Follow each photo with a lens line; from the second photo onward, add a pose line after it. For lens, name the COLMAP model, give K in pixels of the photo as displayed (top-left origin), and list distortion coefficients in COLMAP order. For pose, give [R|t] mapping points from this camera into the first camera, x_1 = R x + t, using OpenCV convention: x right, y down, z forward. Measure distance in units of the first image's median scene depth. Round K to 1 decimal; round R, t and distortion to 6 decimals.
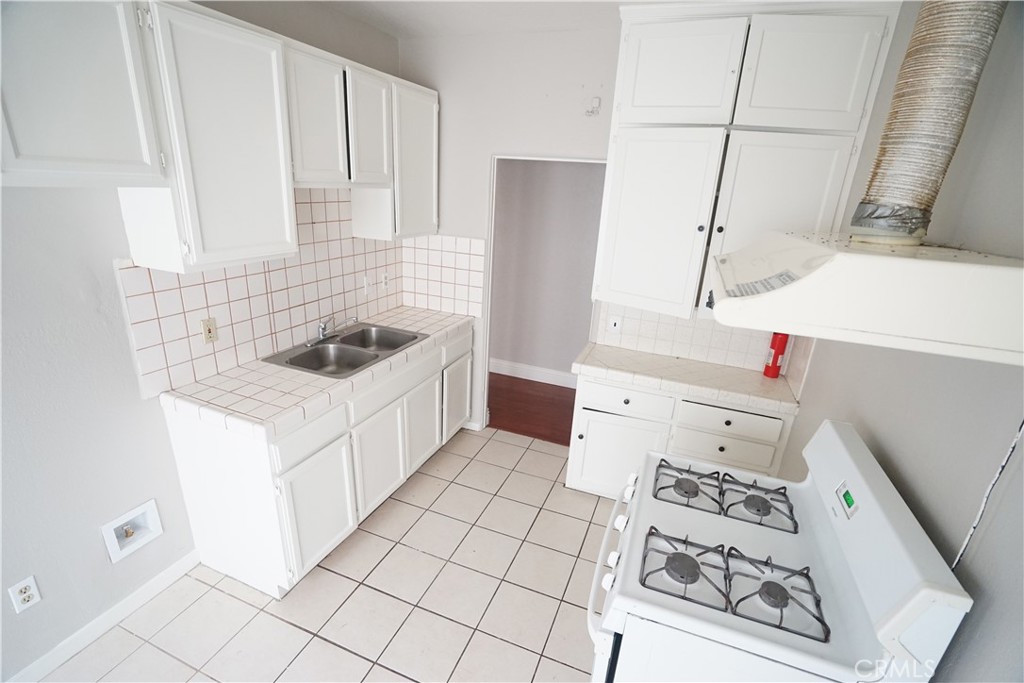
lens RADIAL K [[470.0, 0, 511.0], [0, 470.0, 348.7], [0, 0, 1]] dist [-0.052956, 0.015264]
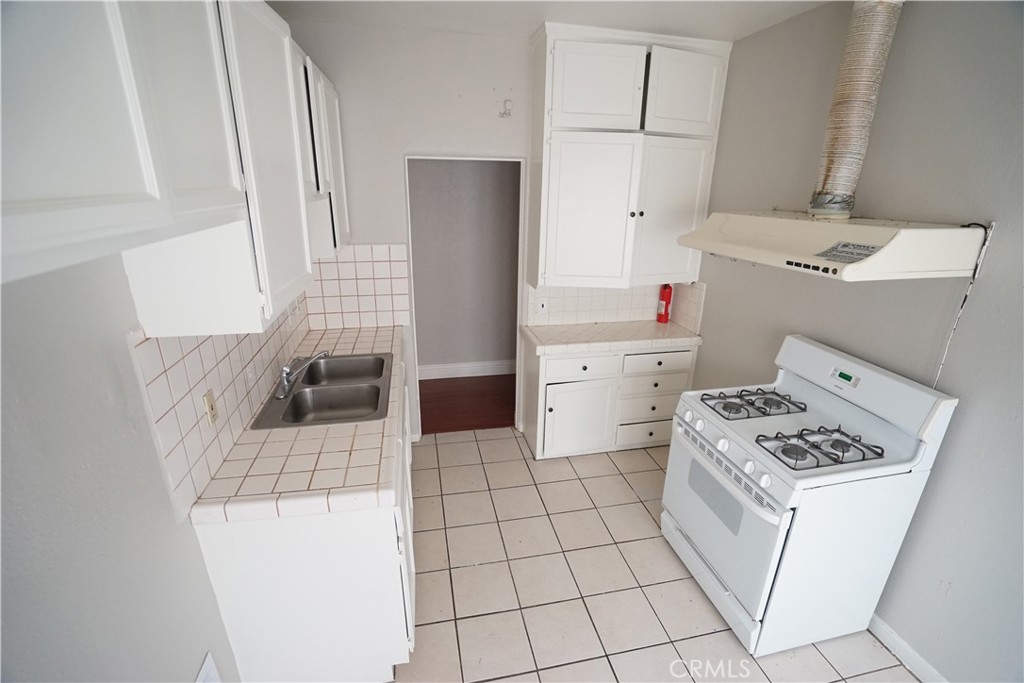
lens RADIAL K [[470.0, 0, 511.0], [0, 470.0, 348.7], [0, 0, 1]] dist [-0.052956, 0.015264]
pose [[0.833193, -0.226716, 0.504370, -0.491440], [0.211582, 0.973389, 0.088018, -0.076285], [-0.510903, 0.033380, 0.858990, 0.092694]]
